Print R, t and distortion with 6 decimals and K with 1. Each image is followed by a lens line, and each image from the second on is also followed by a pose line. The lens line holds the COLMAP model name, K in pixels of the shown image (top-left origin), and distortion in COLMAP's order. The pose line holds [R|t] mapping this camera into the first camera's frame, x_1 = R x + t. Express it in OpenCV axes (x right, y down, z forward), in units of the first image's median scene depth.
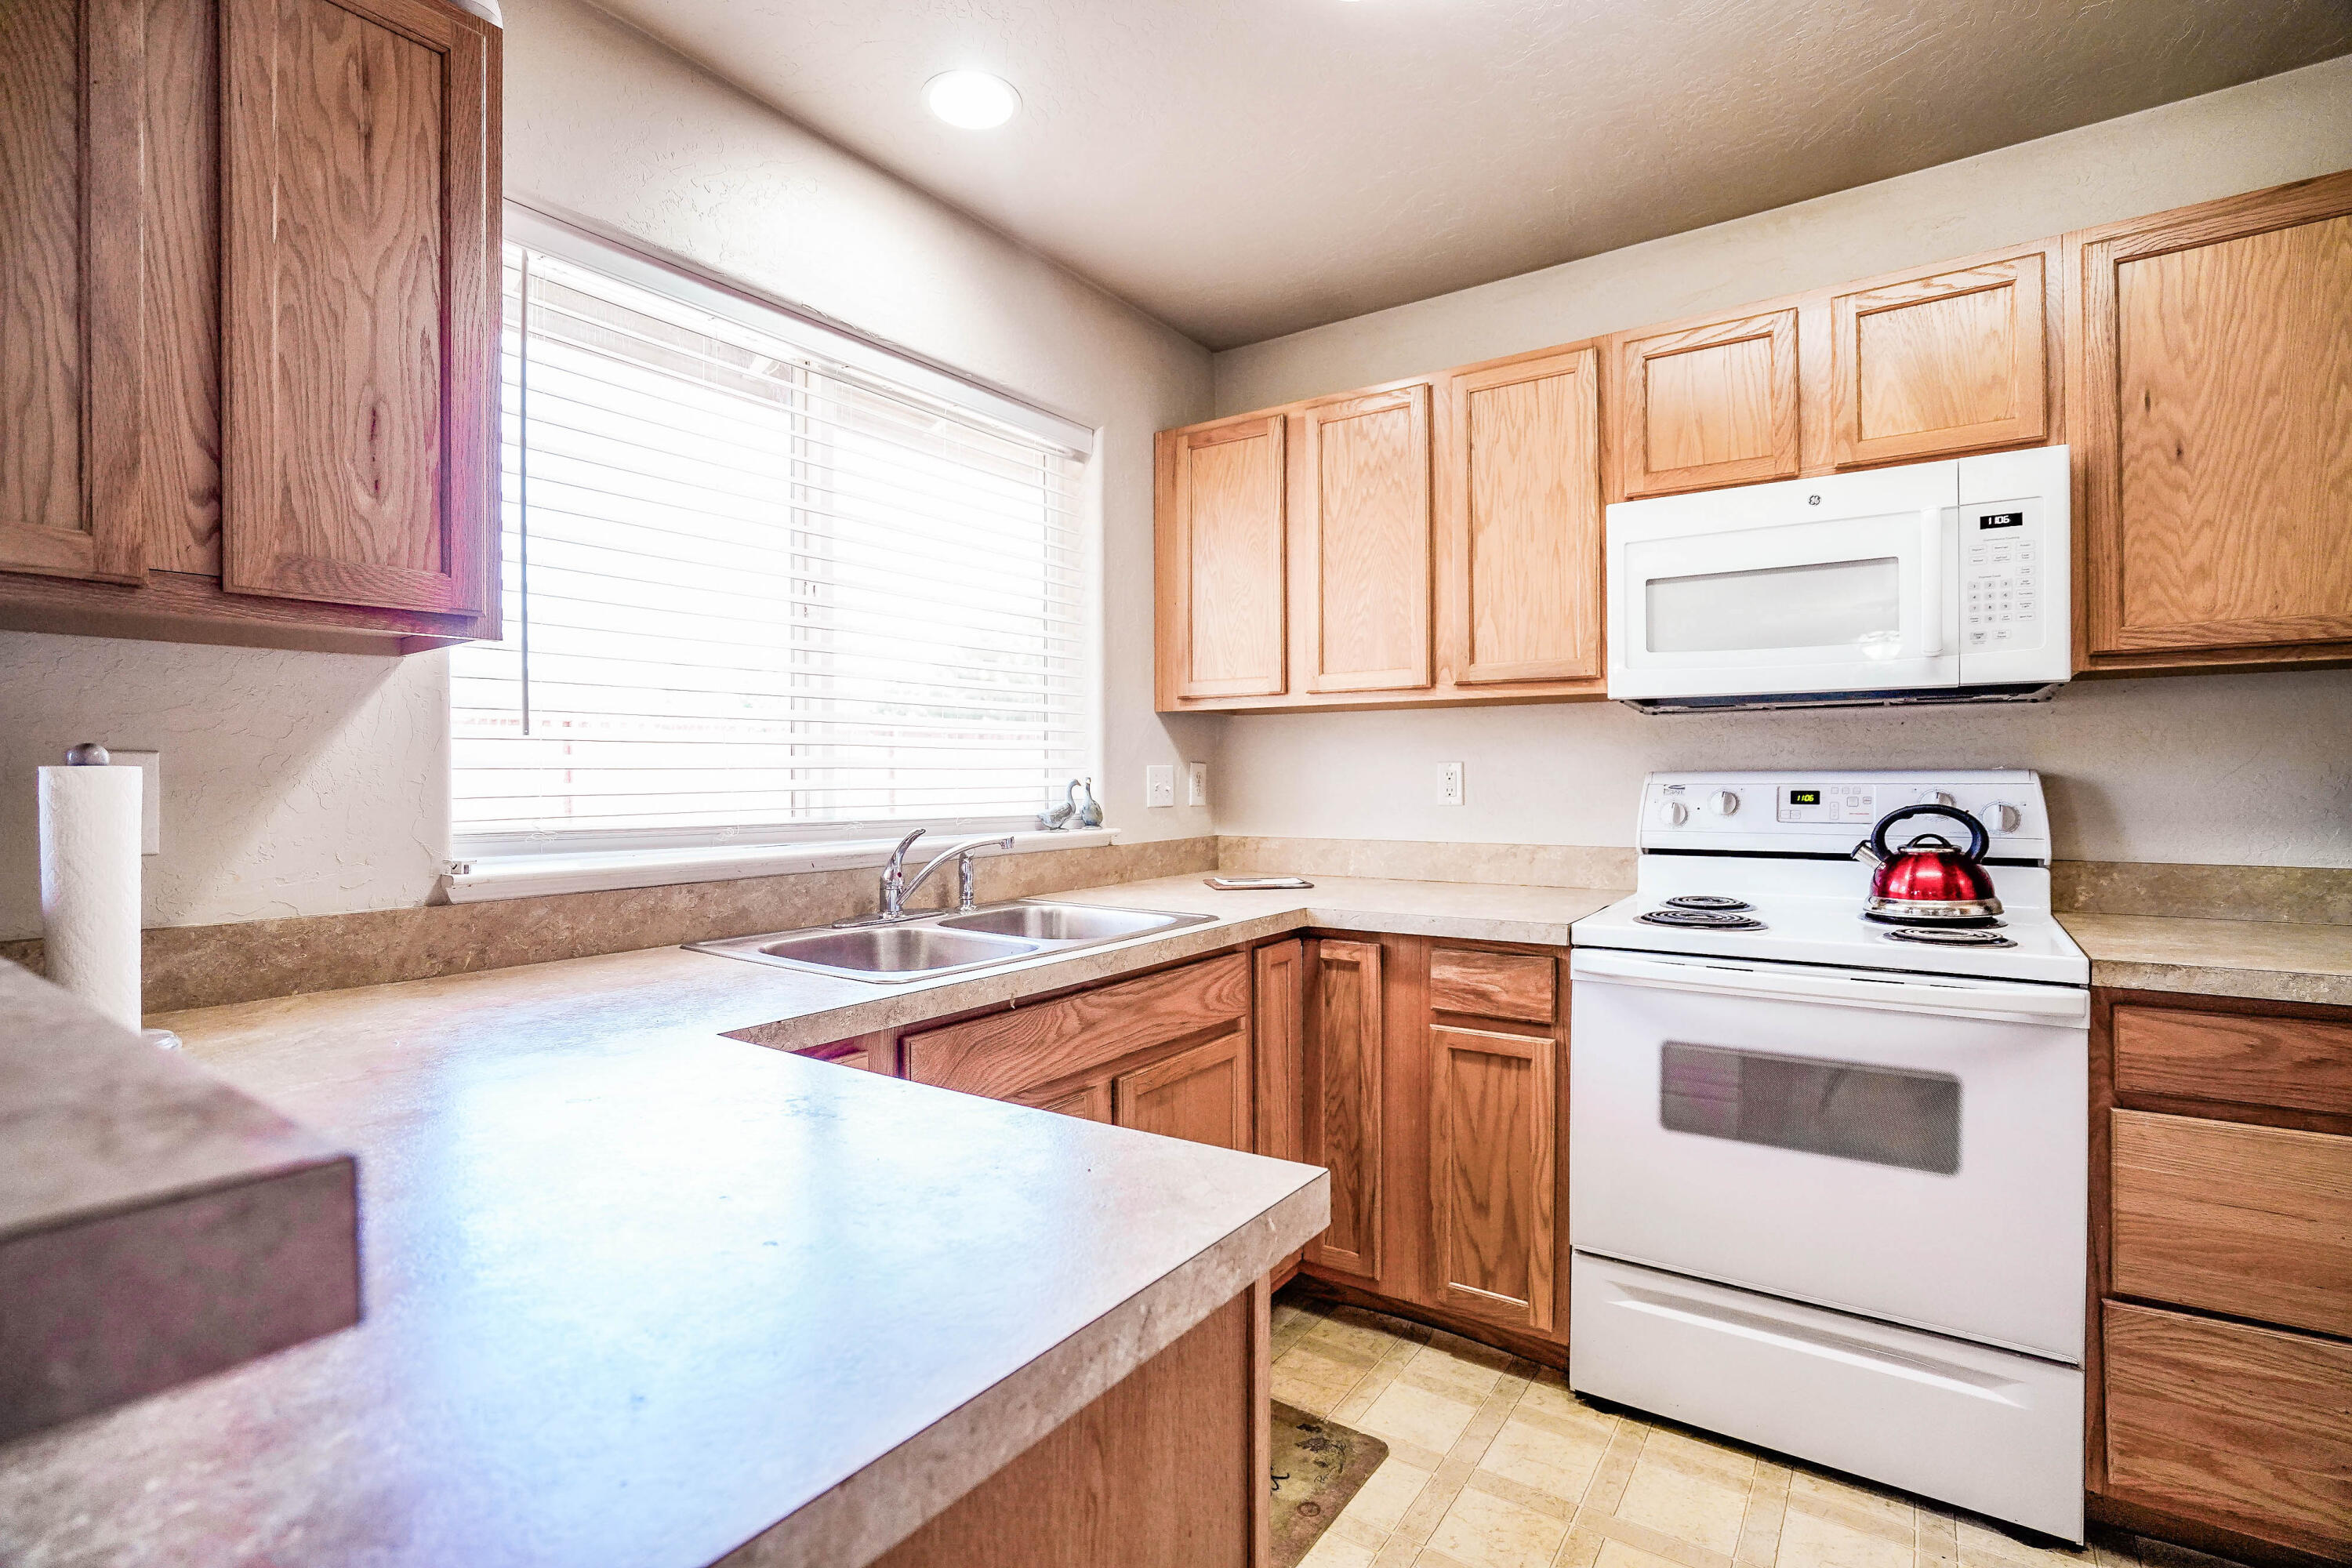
lens RADIAL K [[1085.3, 0, 1180.0], [0, 1085.3, 779.6], [0, 0, 1]] dist [-0.055080, 0.019141]
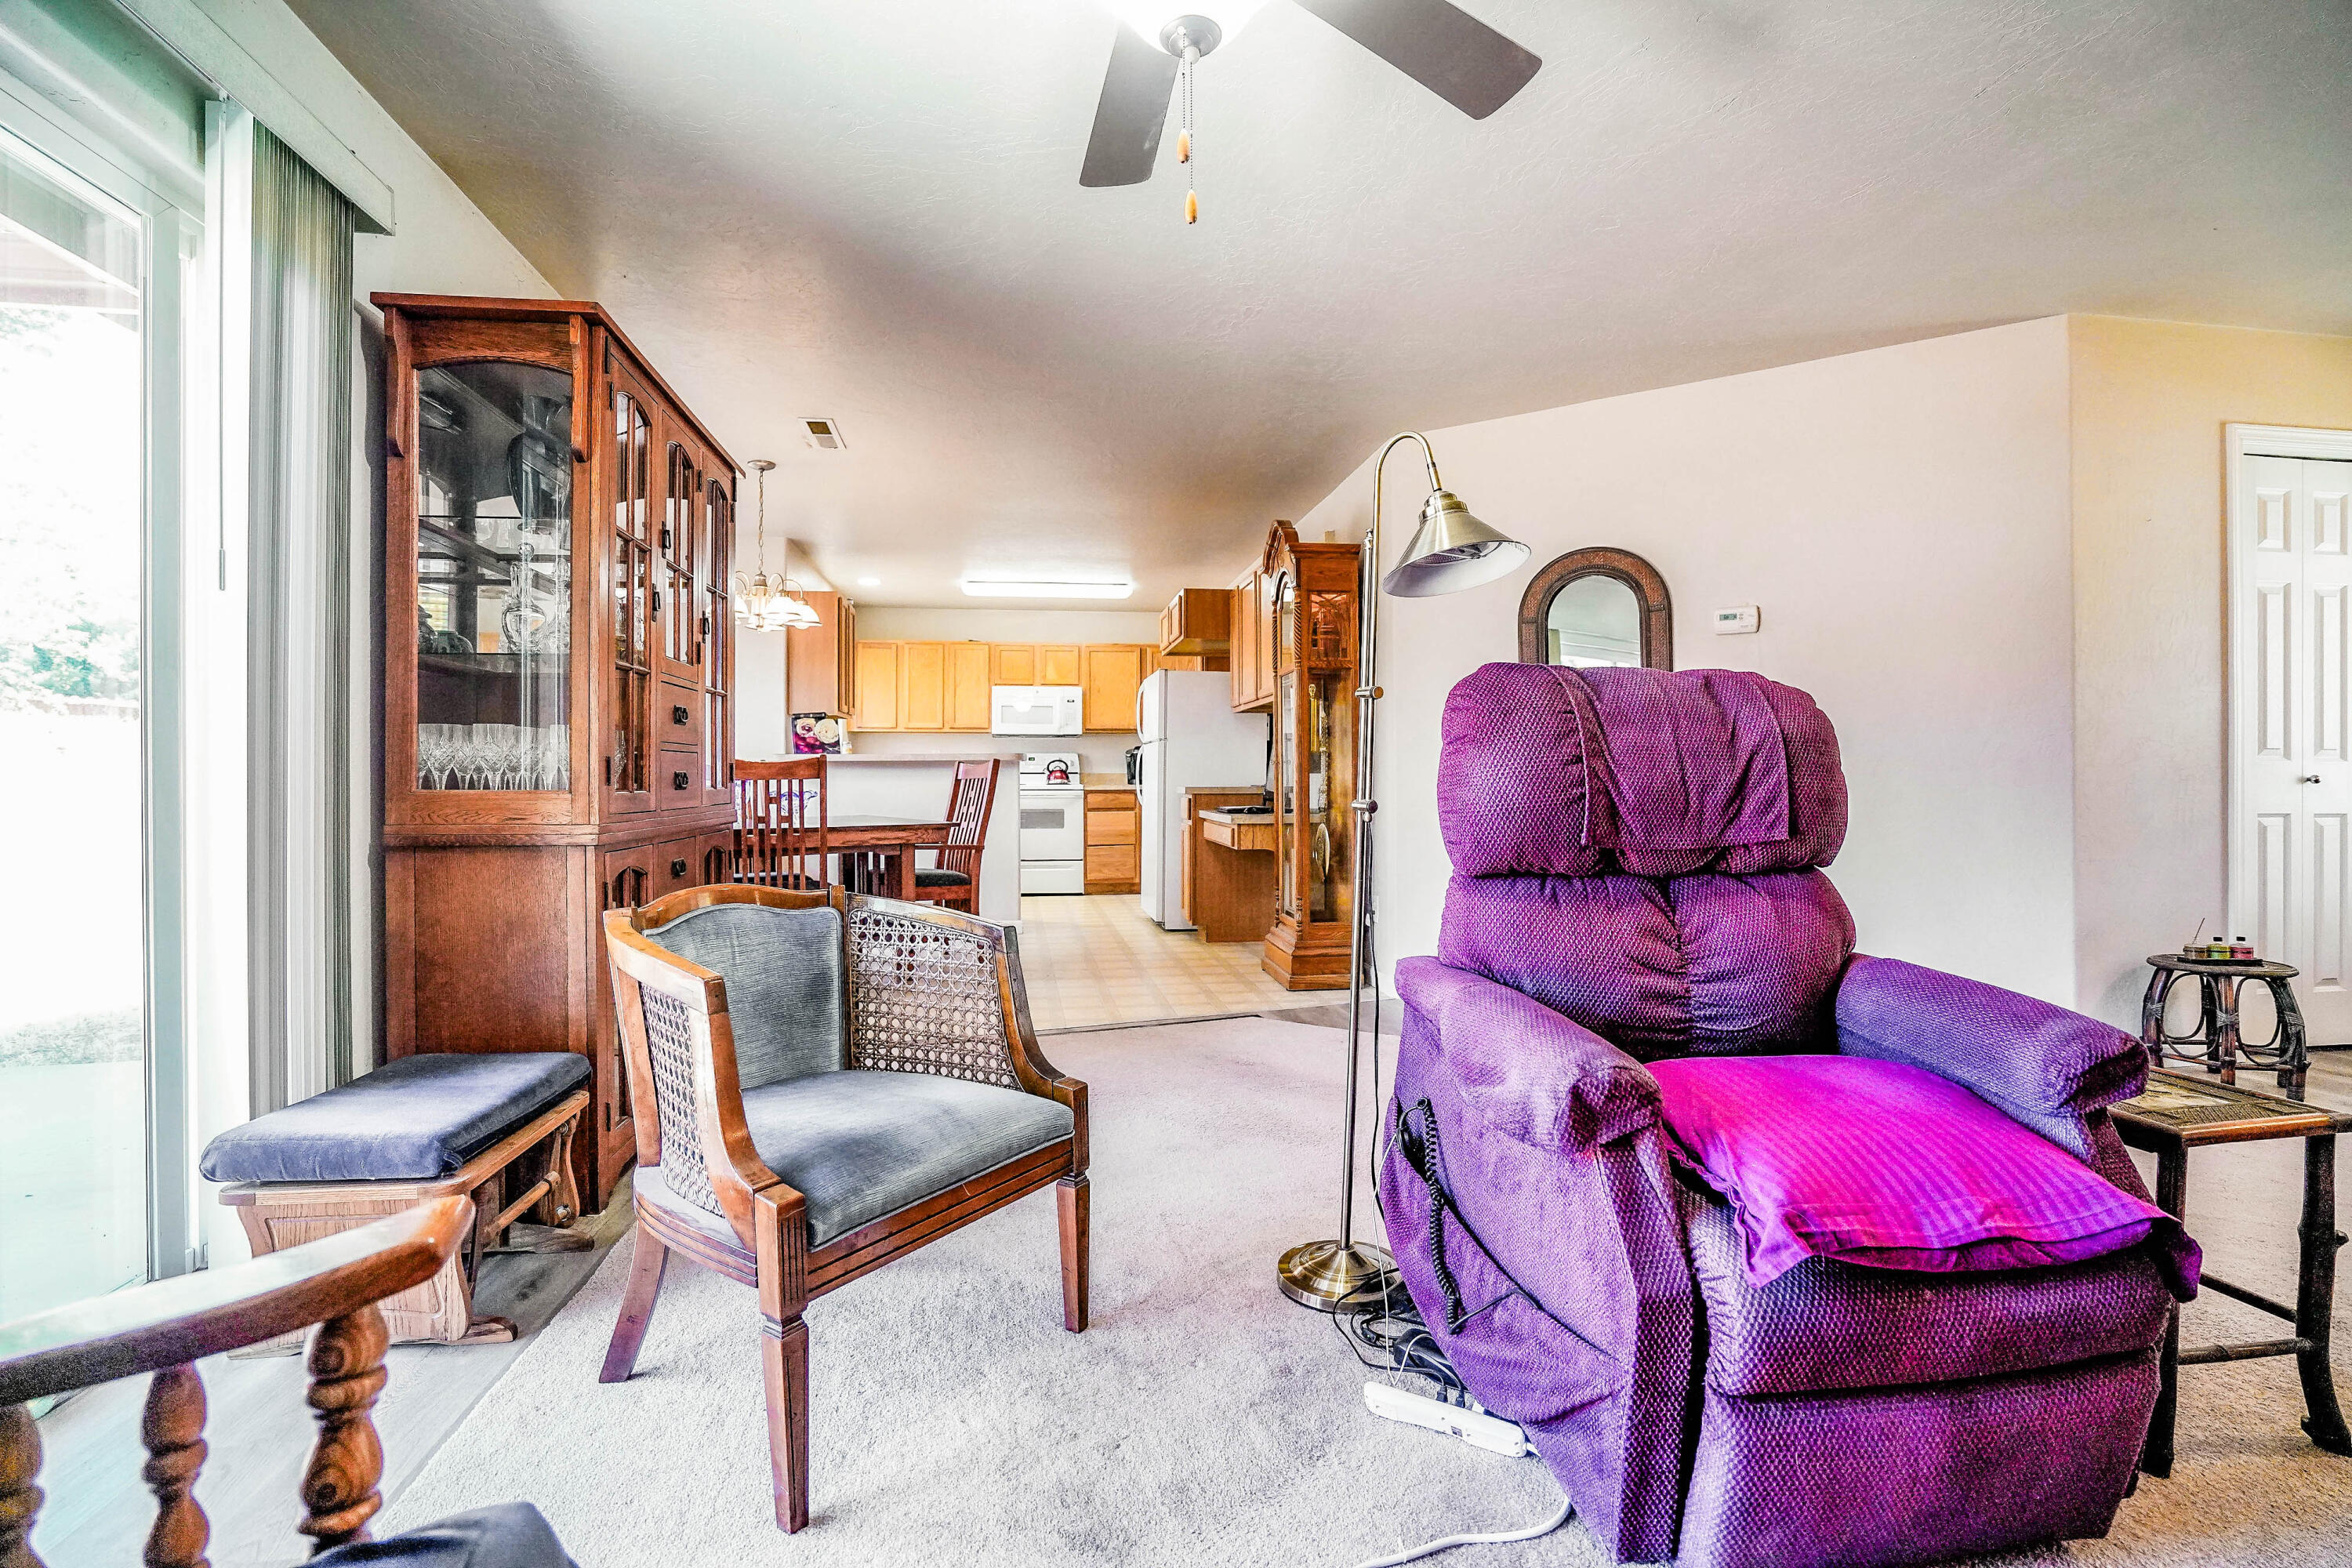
lens RADIAL K [[1085.3, 0, 1175.1], [0, 1085.3, 785.4], [0, 0, 1]] dist [-0.055080, 0.019141]
pose [[0.729387, 0.005021, 0.684082, -2.190957], [-0.001664, 0.999983, -0.005566, 0.163749], [-0.684099, 0.002921, 0.729384, -2.847392]]
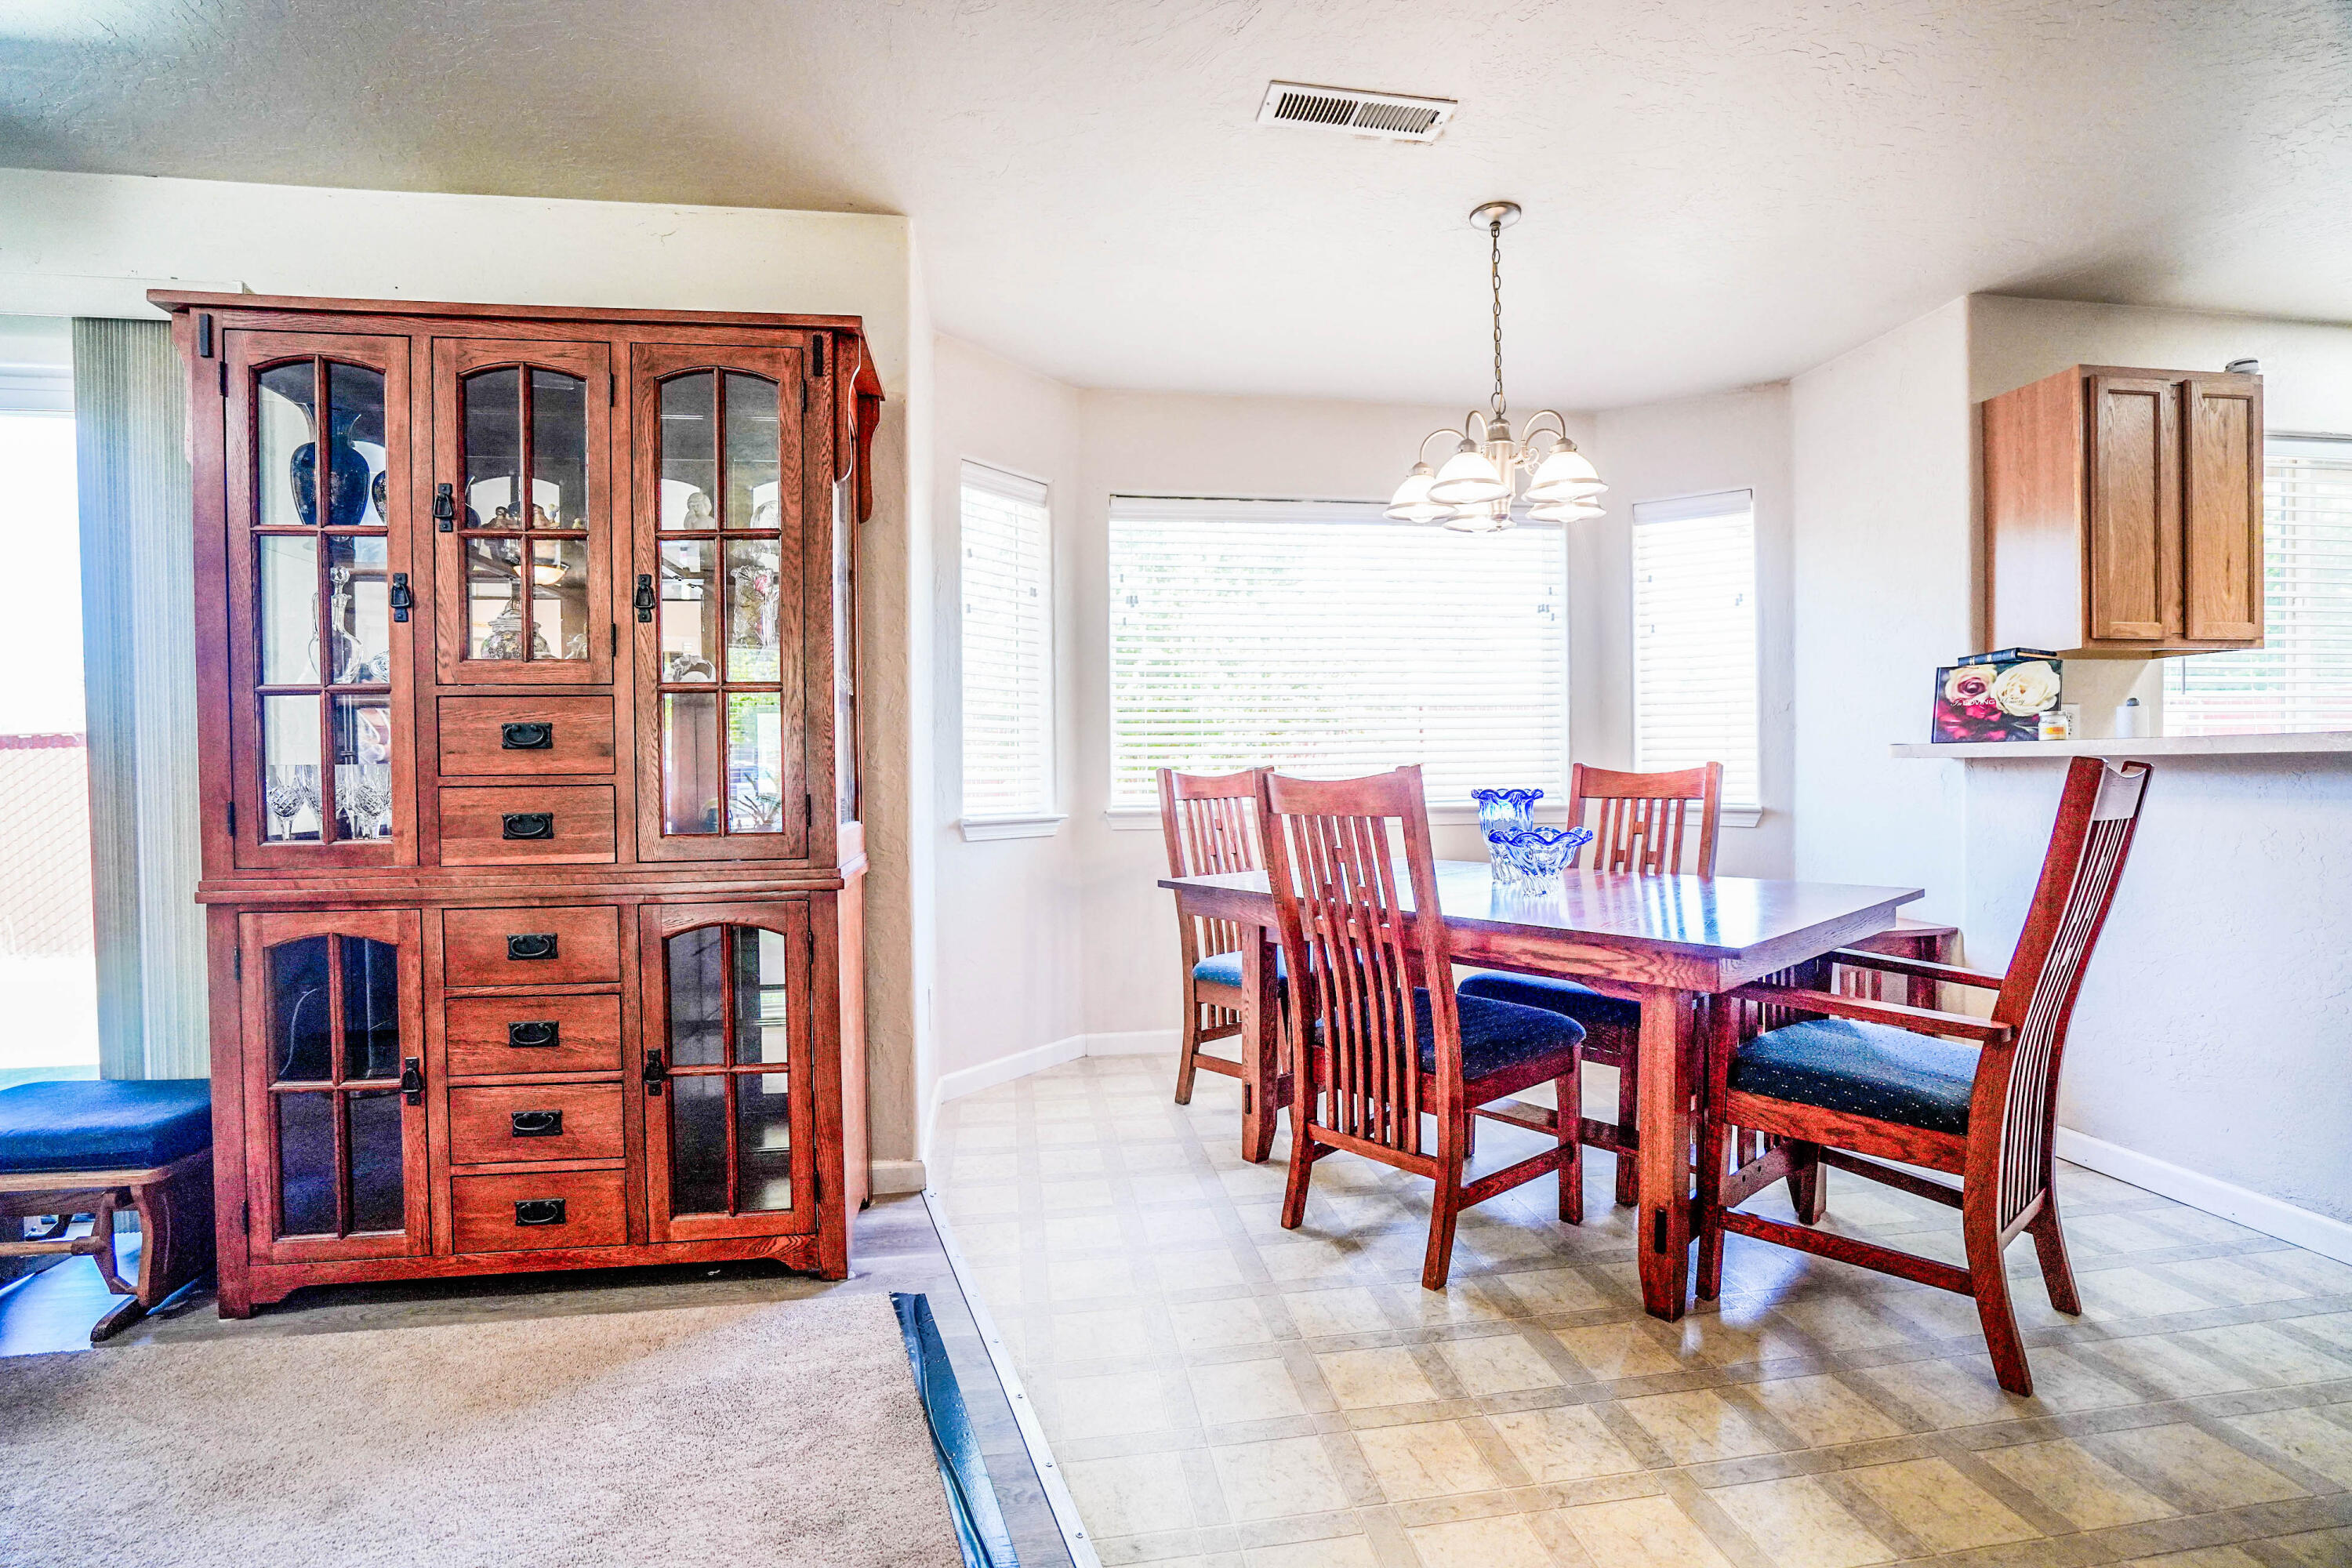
lens RADIAL K [[1085.3, 0, 1179.5], [0, 1085.3, 783.7], [0, 0, 1]] dist [-0.055080, 0.019141]
pose [[0.685752, 0.011684, -0.727741, -0.399991], [0.000885, 0.999857, 0.016886, 0.078734], [0.727835, -0.012224, 0.685644, -1.499066]]
